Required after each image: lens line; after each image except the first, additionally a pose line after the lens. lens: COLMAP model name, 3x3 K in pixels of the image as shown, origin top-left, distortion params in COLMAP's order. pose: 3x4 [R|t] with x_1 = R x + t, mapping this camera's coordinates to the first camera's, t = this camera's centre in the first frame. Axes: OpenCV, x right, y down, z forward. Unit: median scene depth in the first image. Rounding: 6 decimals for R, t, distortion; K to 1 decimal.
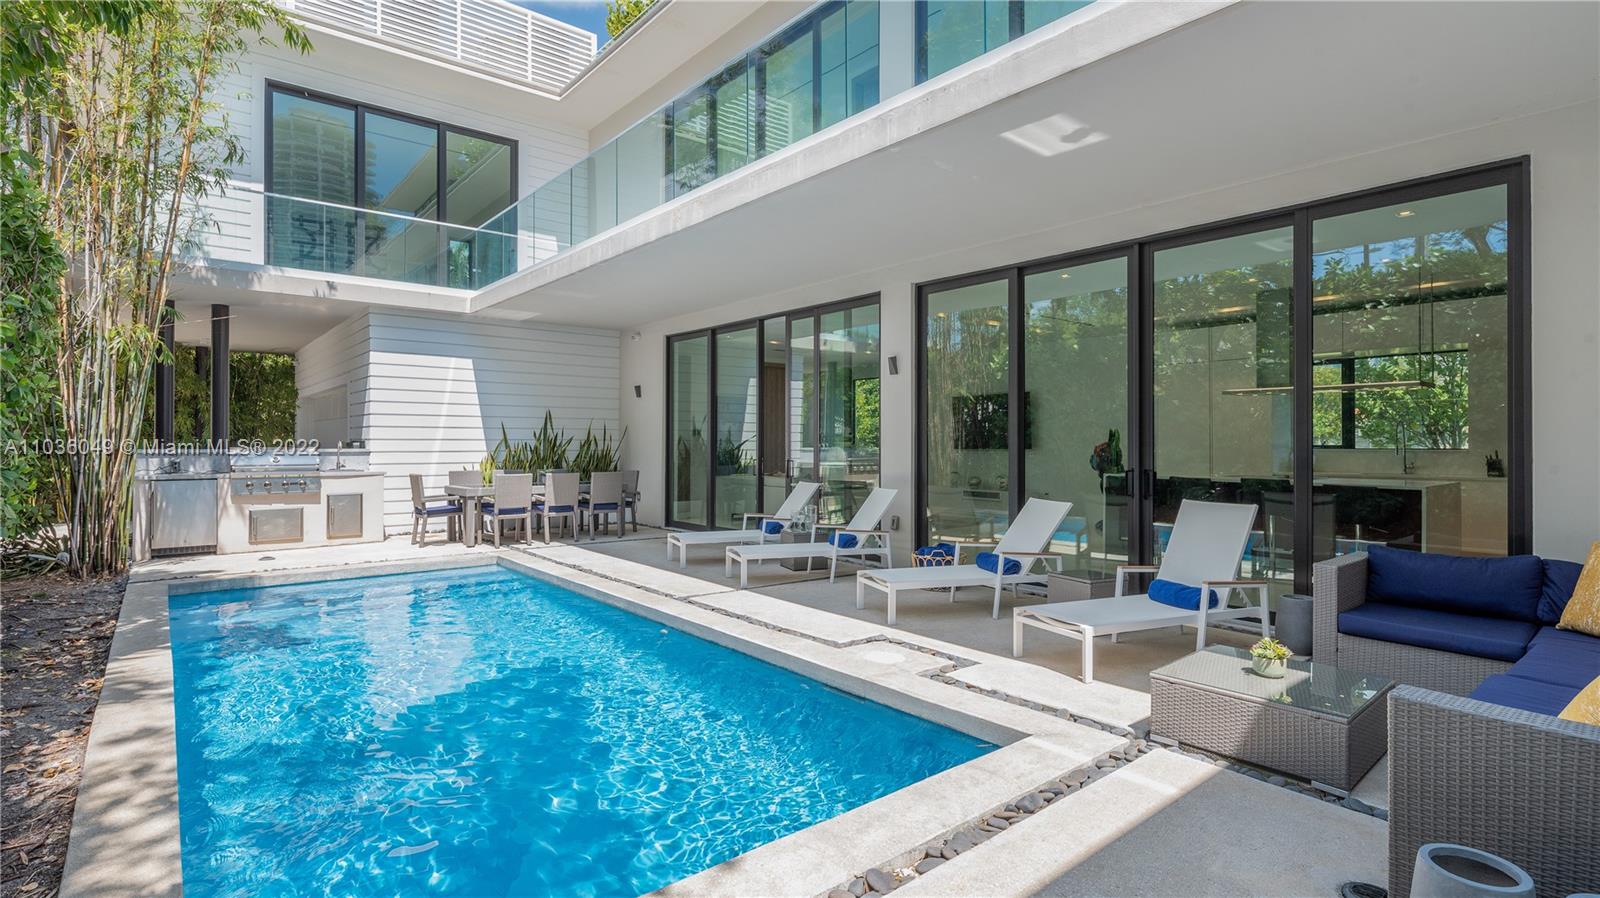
lens RADIAL K [[763.9, 0, 786.1], [0, 763.9, 446.5], [0, 0, 1]] dist [0.003423, 0.000444]
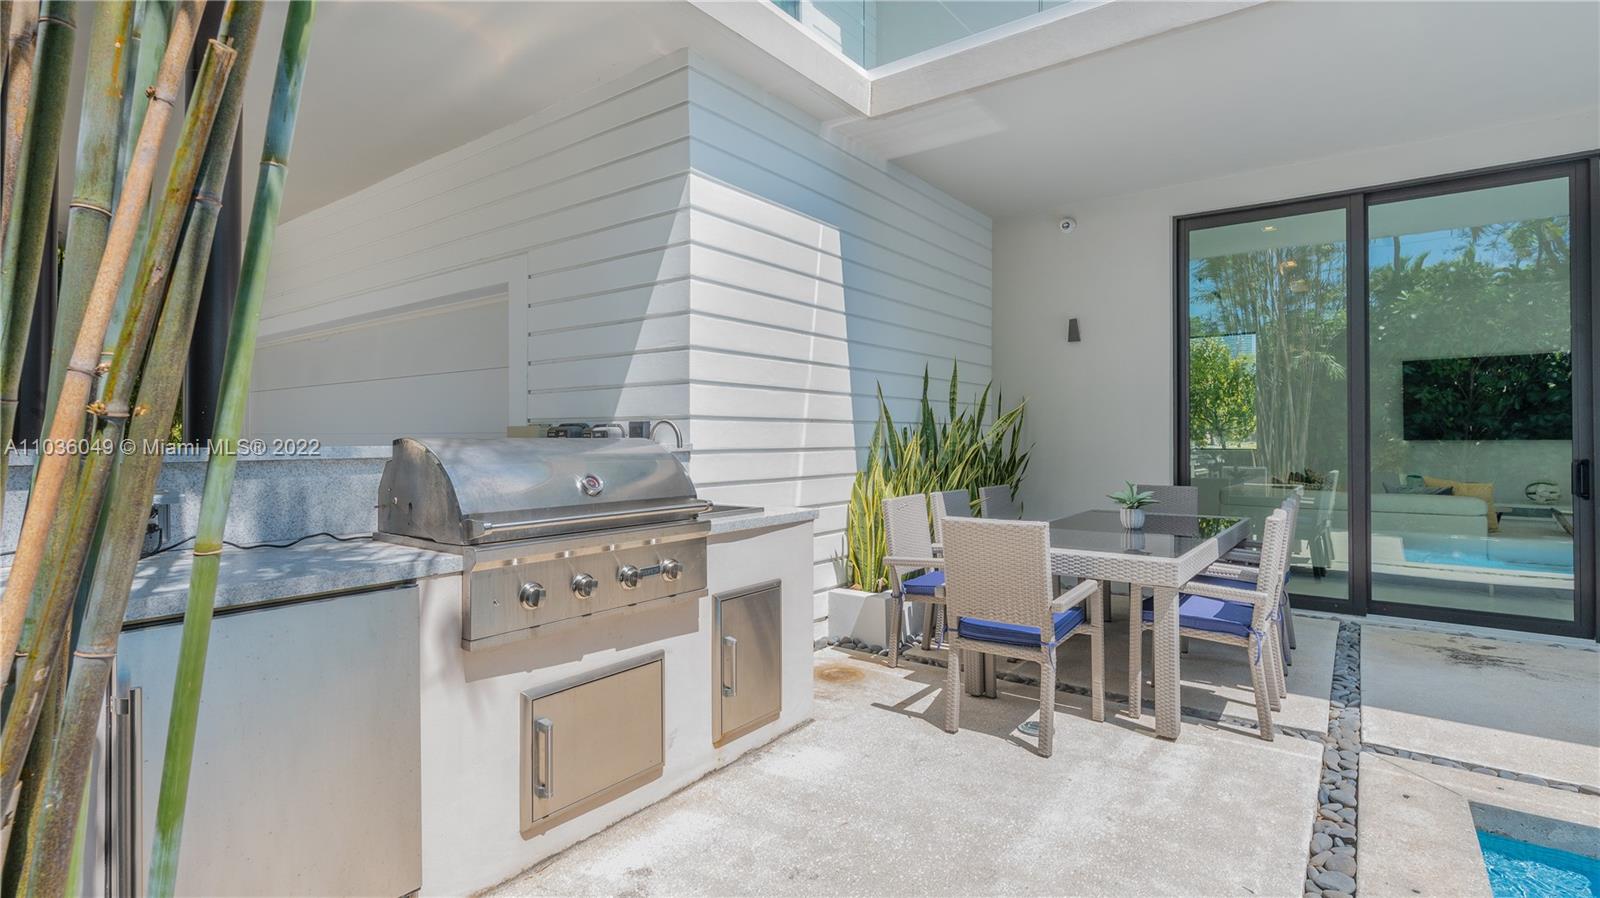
lens RADIAL K [[763.9, 0, 806.6], [0, 763.9, 435.3], [0, 0, 1]] dist [0.003423, 0.000444]
pose [[0.971111, -0.001331, 0.238626, -0.384164], [0.004559, 0.999905, -0.012977, 0.002813], [-0.238586, 0.013690, 0.971025, 0.424034]]
